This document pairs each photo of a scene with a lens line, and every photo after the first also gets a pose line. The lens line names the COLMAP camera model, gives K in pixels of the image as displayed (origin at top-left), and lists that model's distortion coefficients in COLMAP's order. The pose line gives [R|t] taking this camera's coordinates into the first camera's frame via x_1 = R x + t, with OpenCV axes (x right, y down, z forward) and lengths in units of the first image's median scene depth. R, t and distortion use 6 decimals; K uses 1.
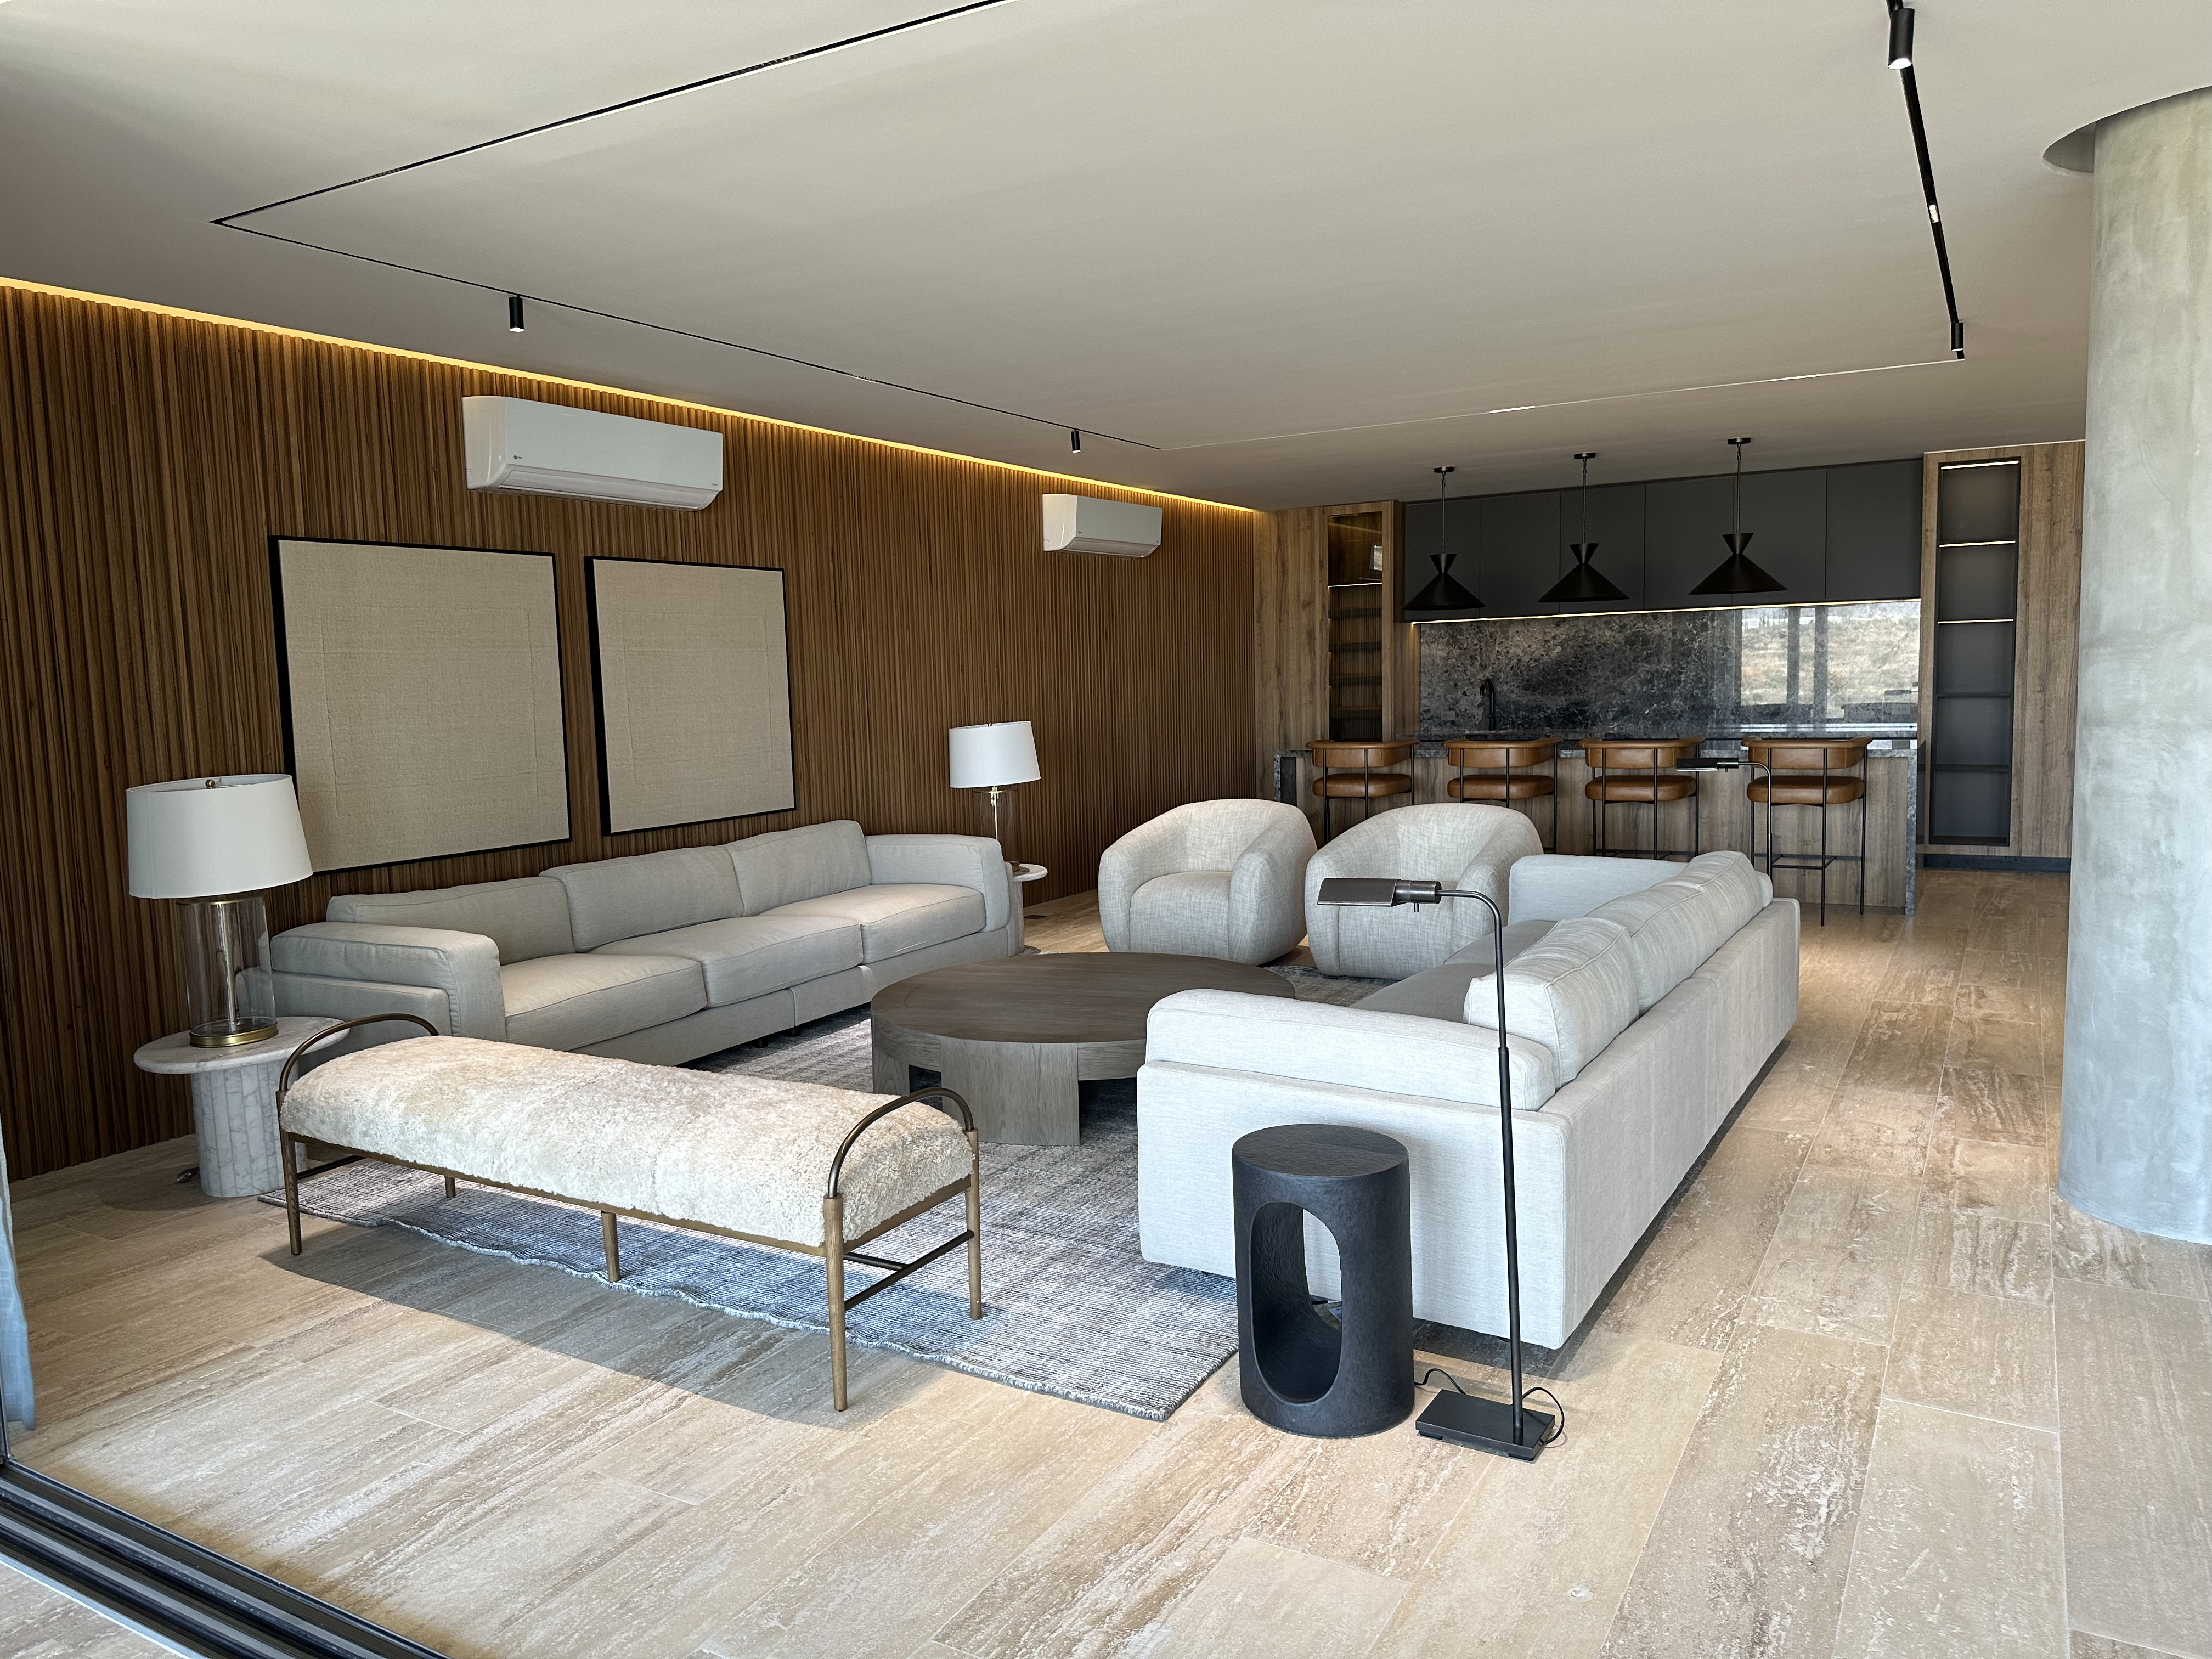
lens RADIAL K [[1571.7, 0, 1087.5], [0, 1571.7, 841.1], [0, 0, 1]] dist [0.037429, -0.044033]
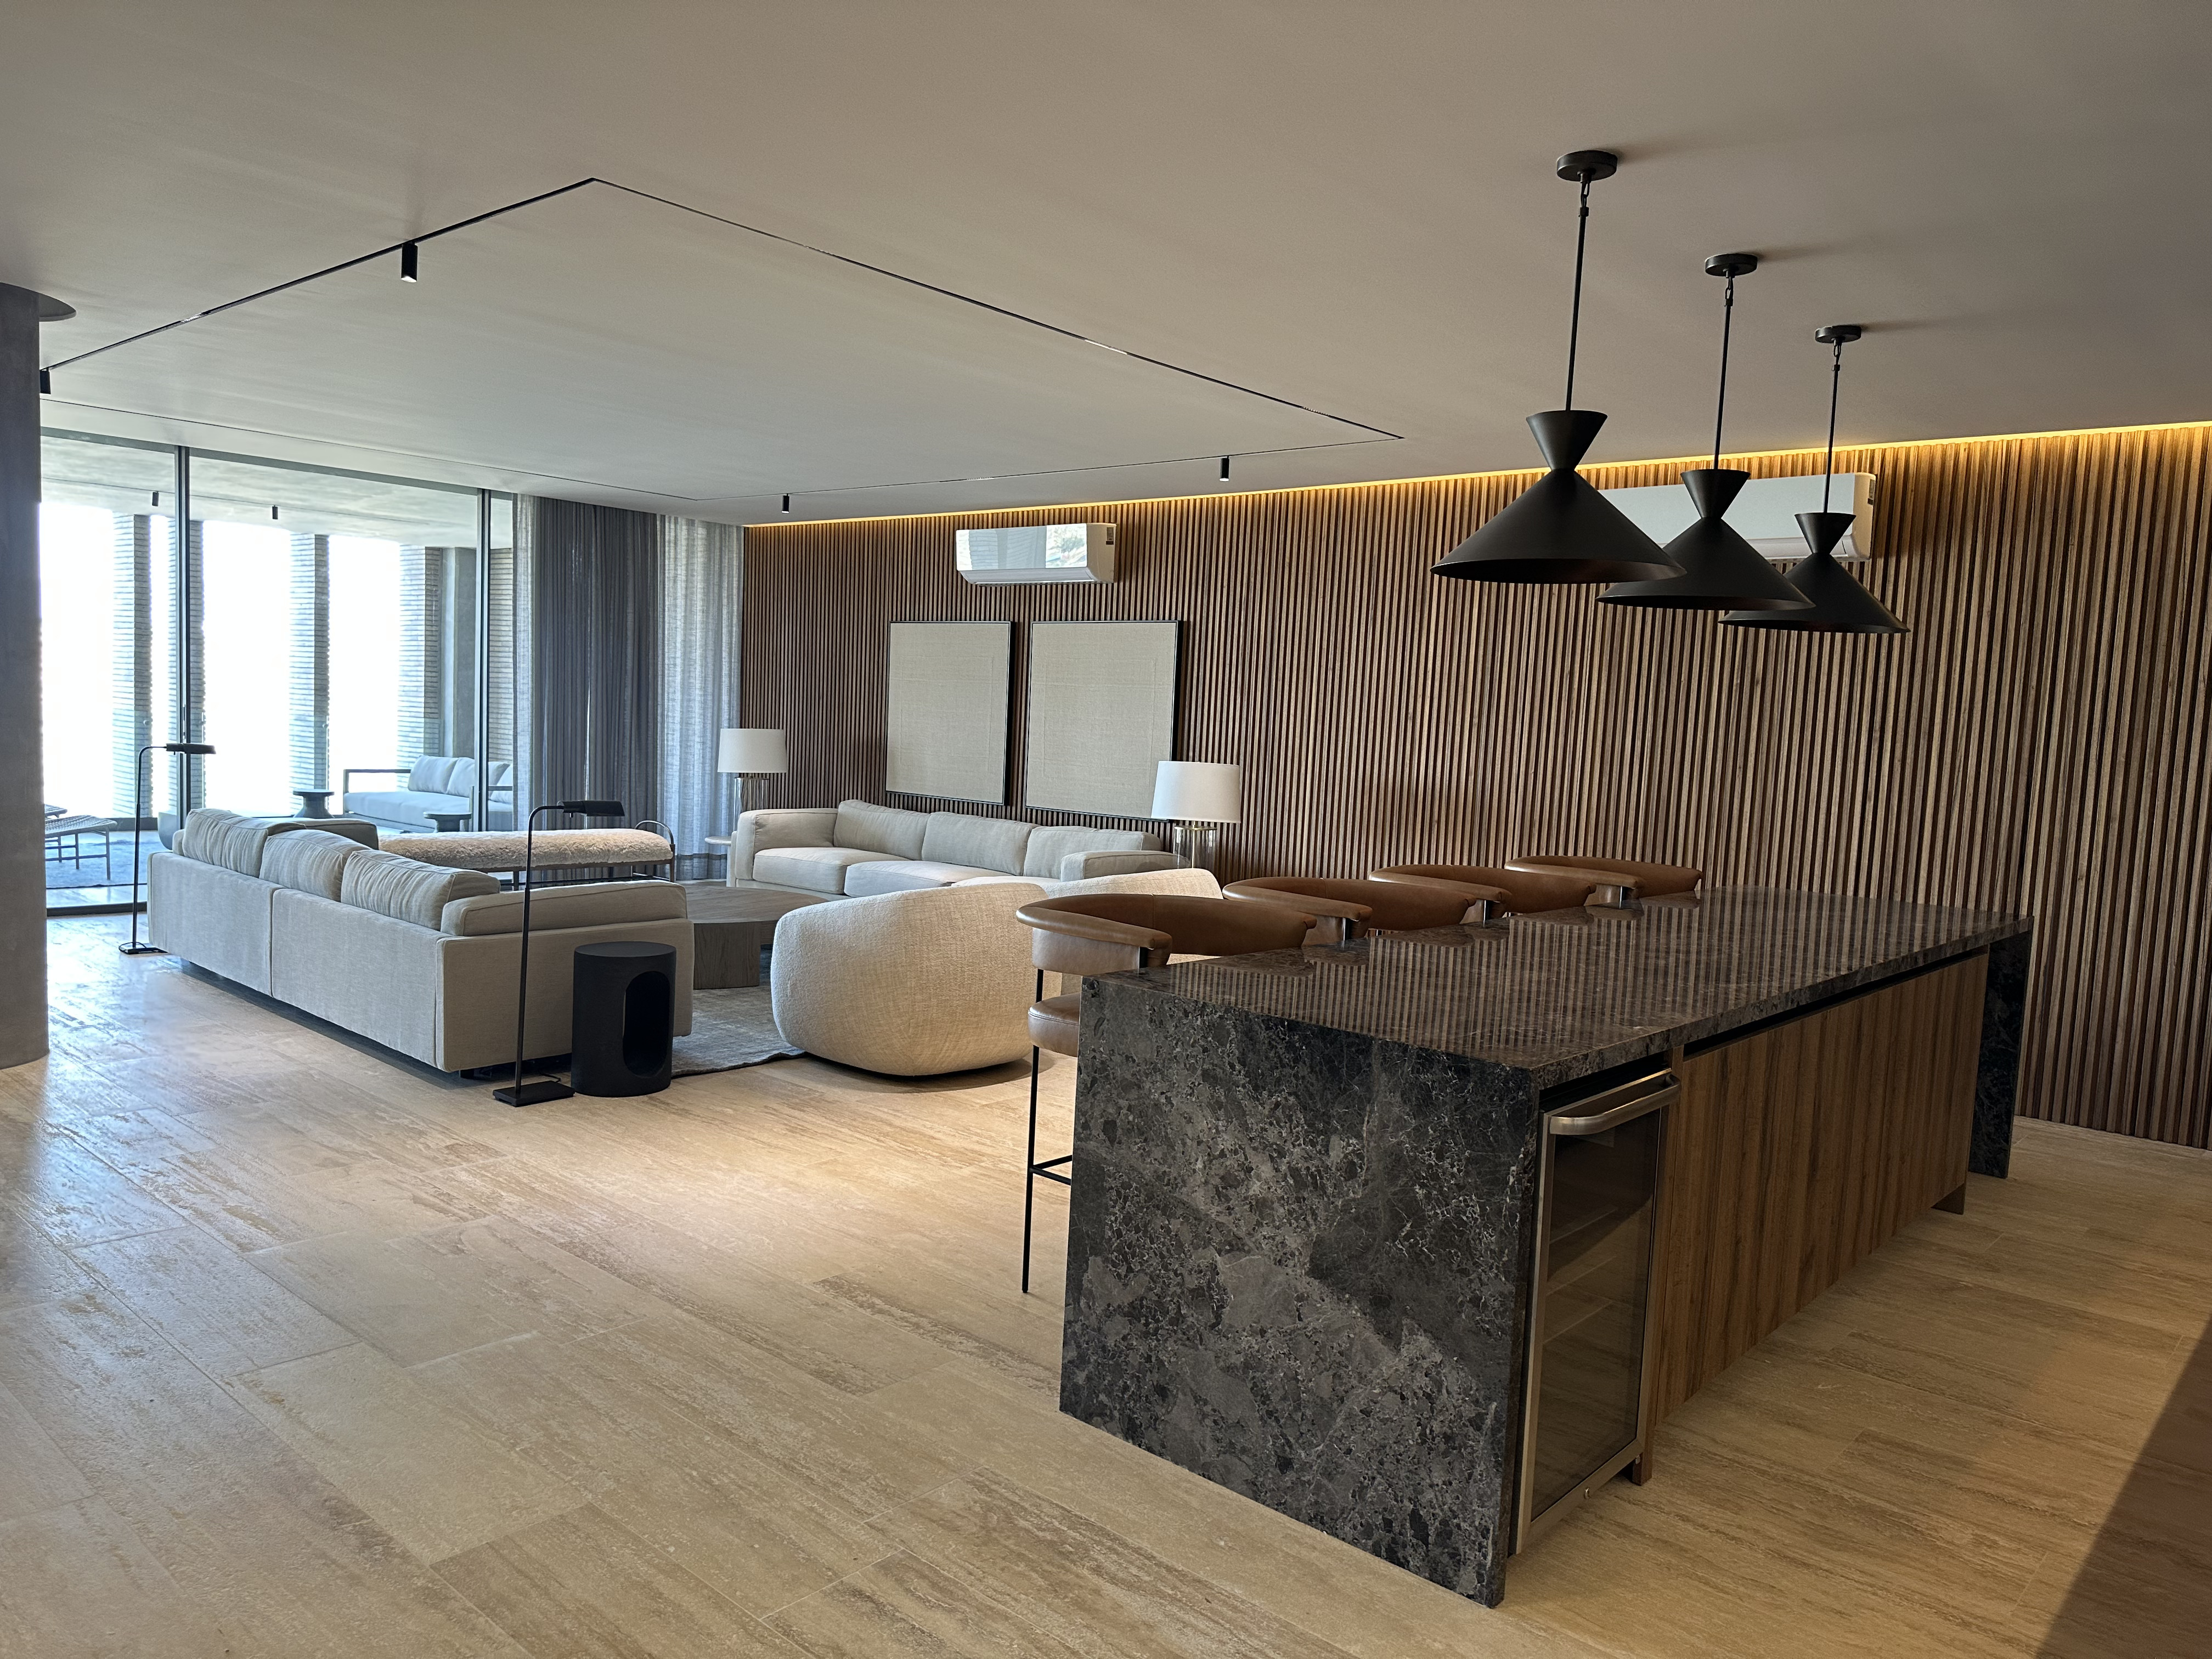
lens RADIAL K [[1571.7, 0, 1100.0], [0, 1571.7, 830.5], [0, 0, 1]] dist [0.037429, -0.044033]
pose [[-0.189492, 0.096535, -0.977125, 1.493206], [-0.138754, 0.982536, 0.123977, -0.232608], [0.972029, 0.159073, -0.172788, 1.772327]]
